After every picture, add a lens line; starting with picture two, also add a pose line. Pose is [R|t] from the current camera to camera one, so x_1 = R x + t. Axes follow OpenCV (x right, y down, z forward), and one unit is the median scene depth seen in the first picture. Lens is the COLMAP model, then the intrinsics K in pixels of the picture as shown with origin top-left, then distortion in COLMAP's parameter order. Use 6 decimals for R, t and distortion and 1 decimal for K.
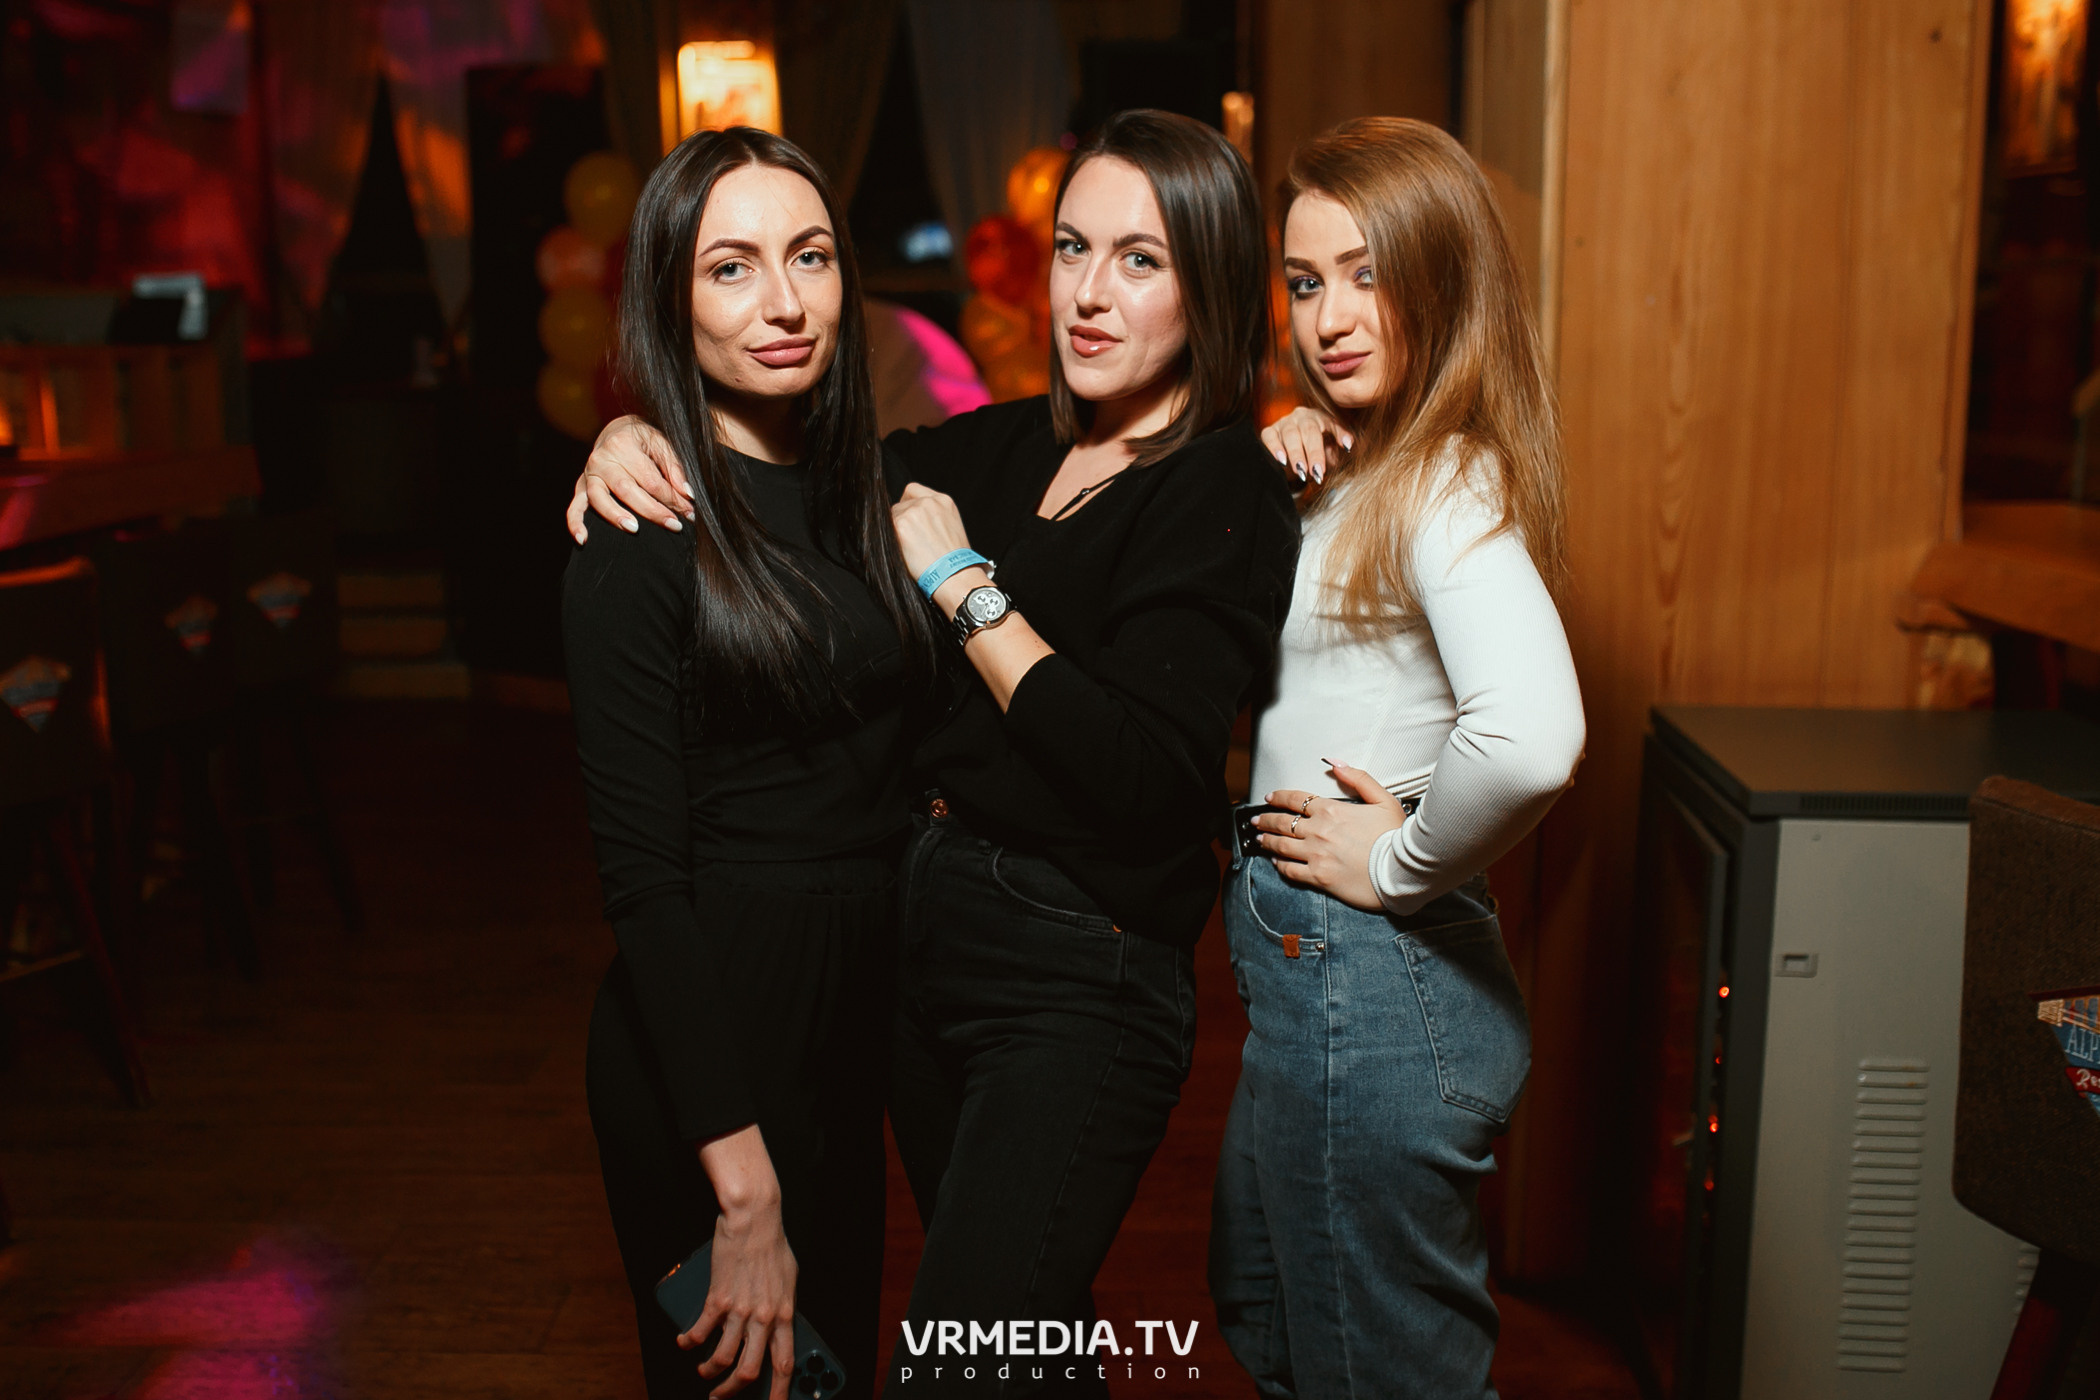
lens RADIAL K [[2144.7, 0, 1005.1], [0, 2144.7, 700.6], [0, 0, 1]] dist [0.000244, -0.003799]
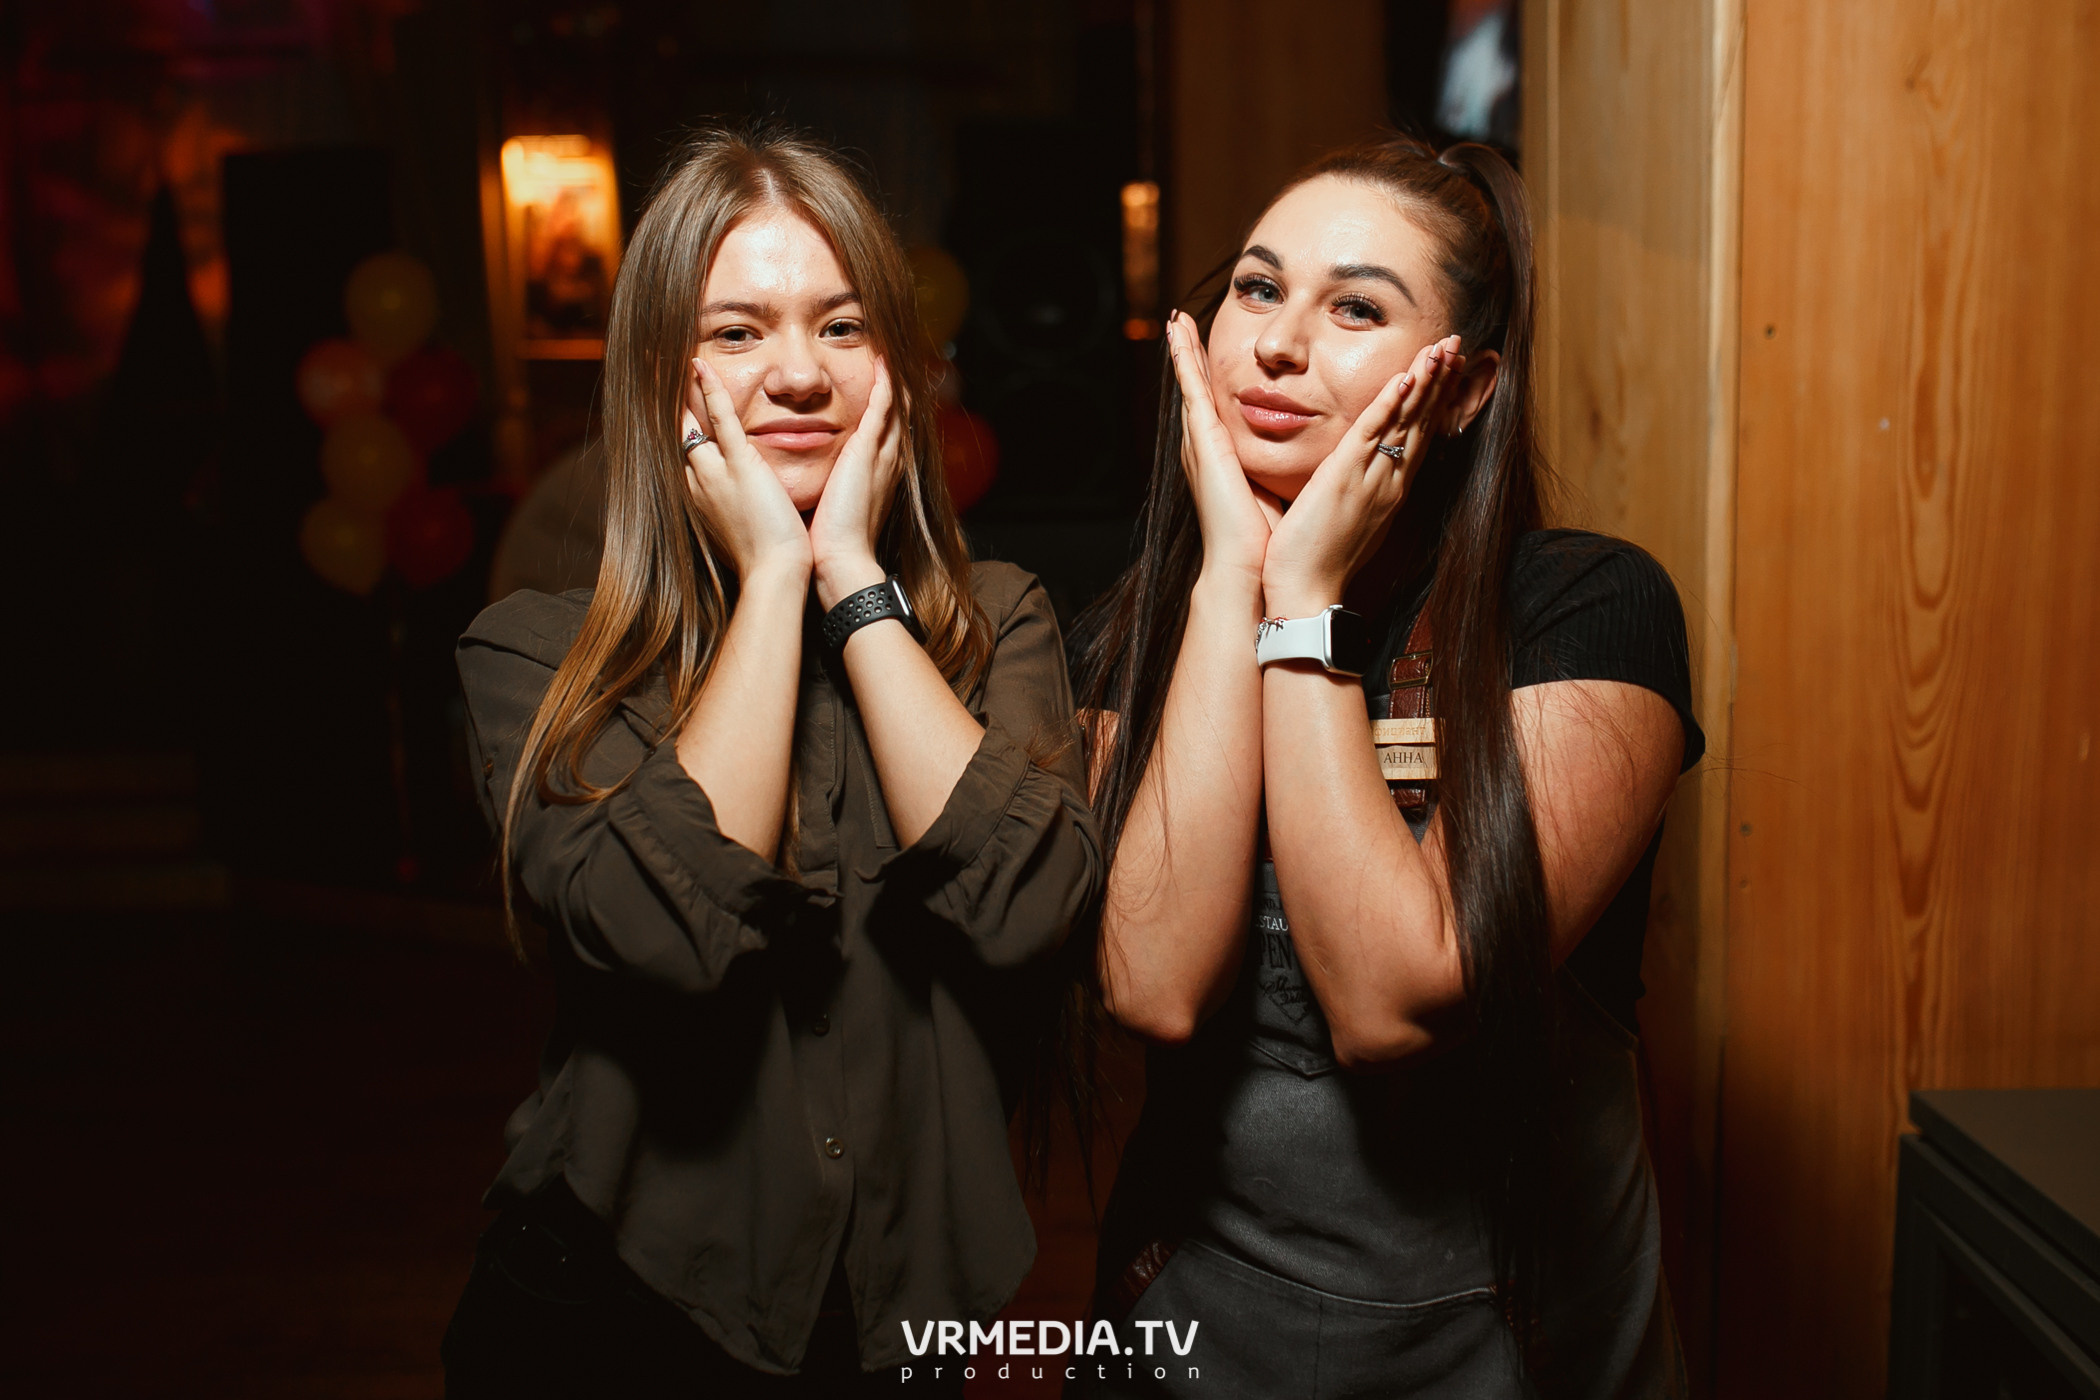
lens RADIAL K [[2144.7, 0, 1005.1], [0, 2144.7, 700.6], [0, 0, 1]] dist [0.000244, -0.003799]
pose [[0.998523, -0.013567, 0.052616, 0.016330], [0.016442, 0.998373, -0.054602, -0.076962], [-0.051789, 0.055387, 0.997121, 0.398935]]
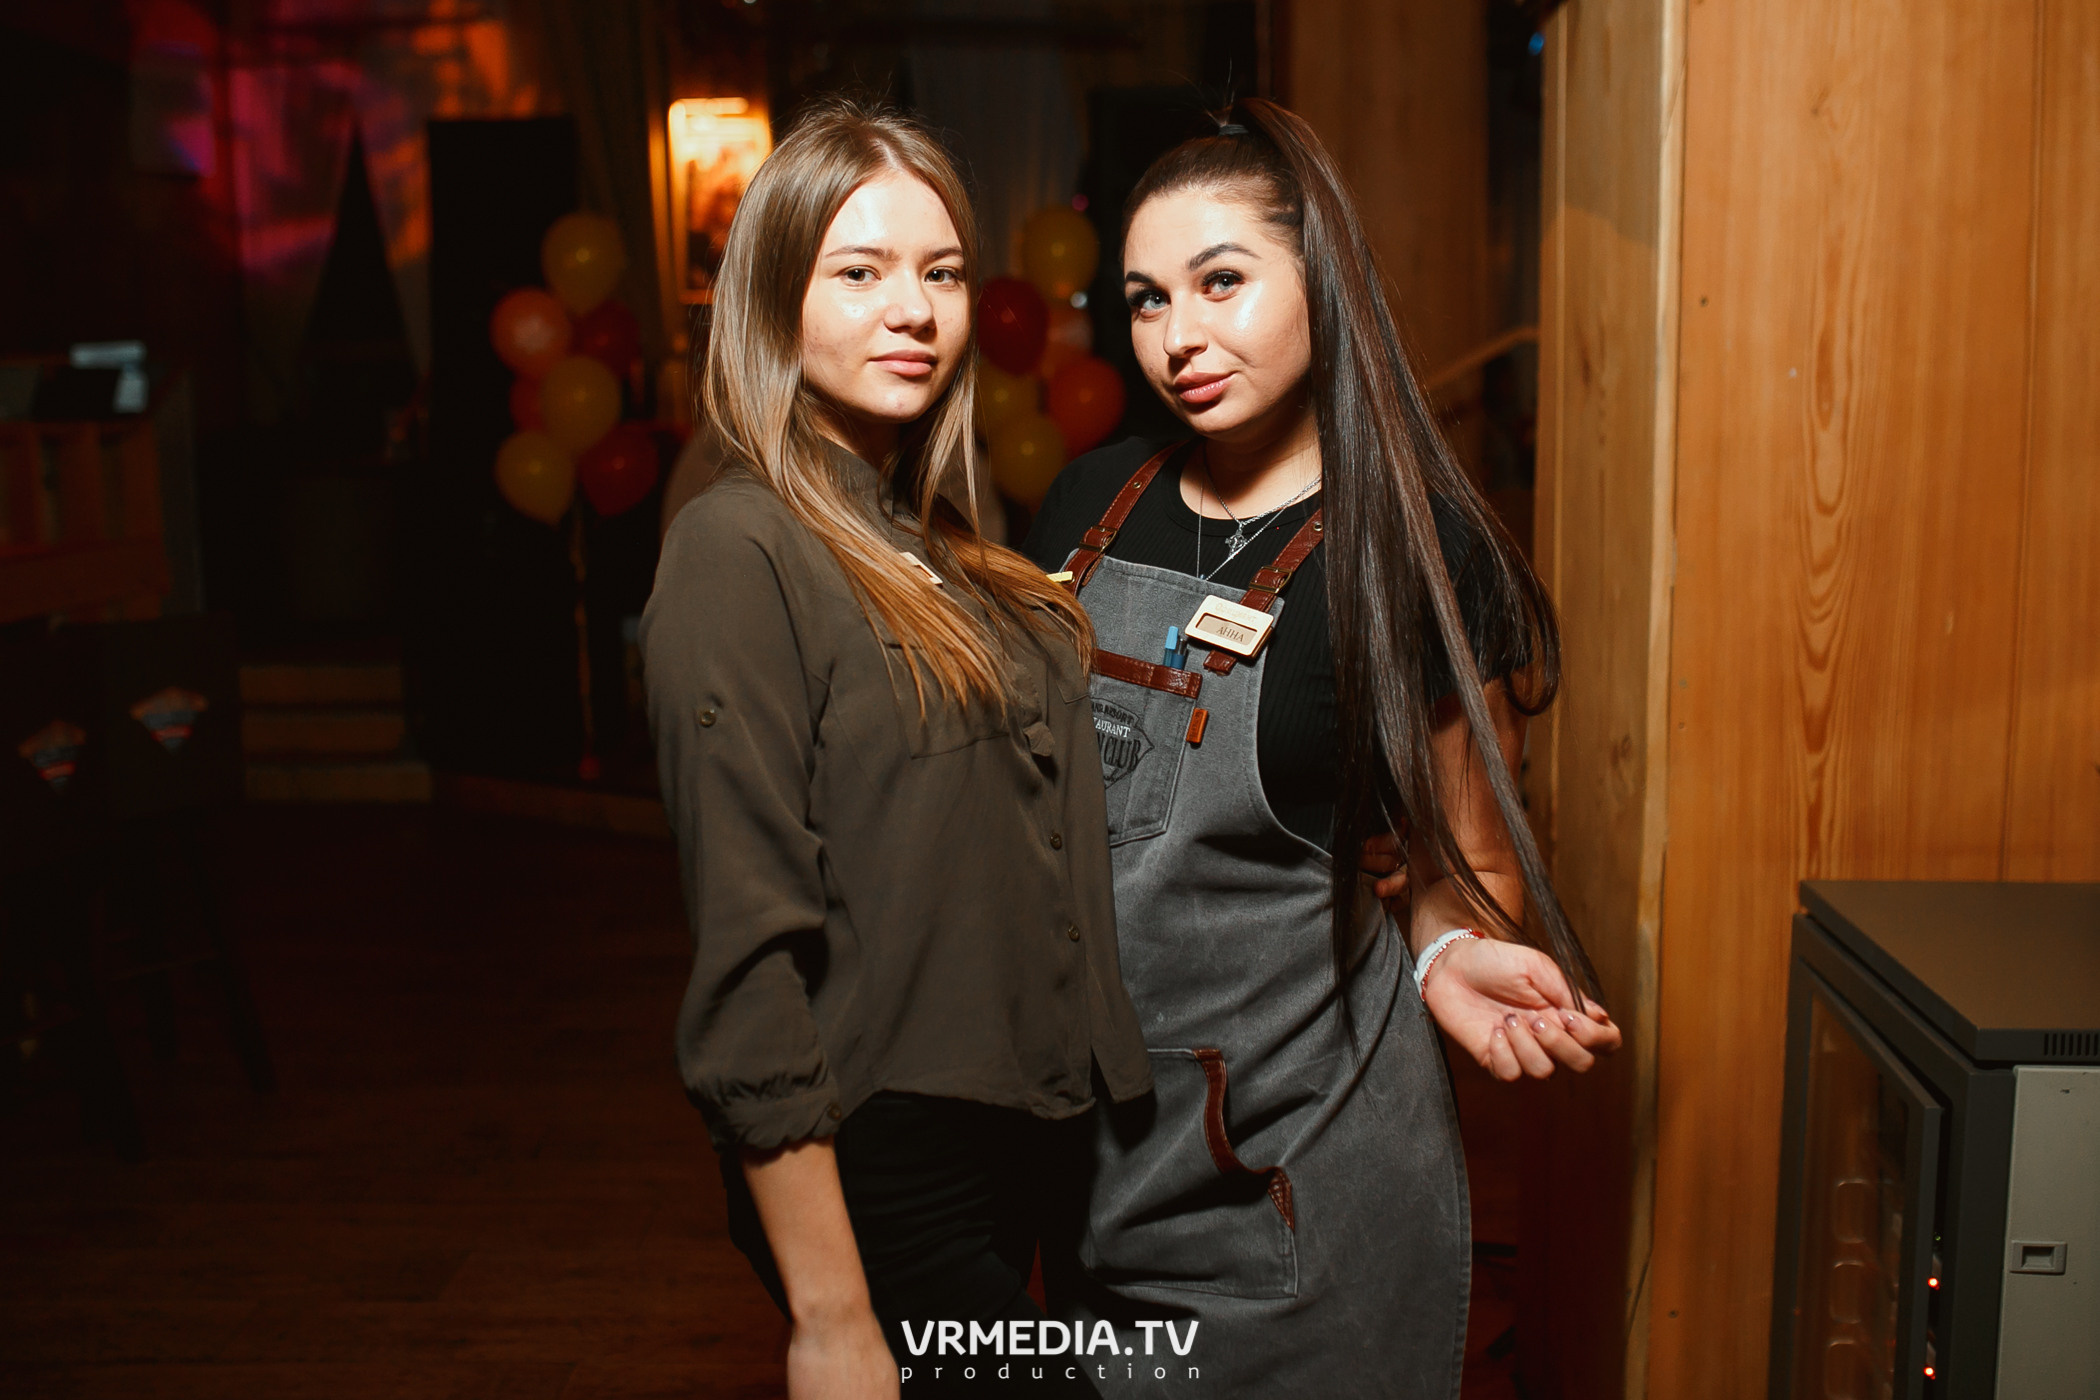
lens RADIAL K [[2127.8, 0, 1037.0], [0, 2127.8, 697.8], [0, 0, 1]] dist [0.000284, -0.018240]
pose [[0.999964, -0.005877, 0.006157, 0.013198], [0.006050, 0.999574, -0.028539, -0.043678], [-0.005987, 0.028575, 0.999574, 0.208105]]
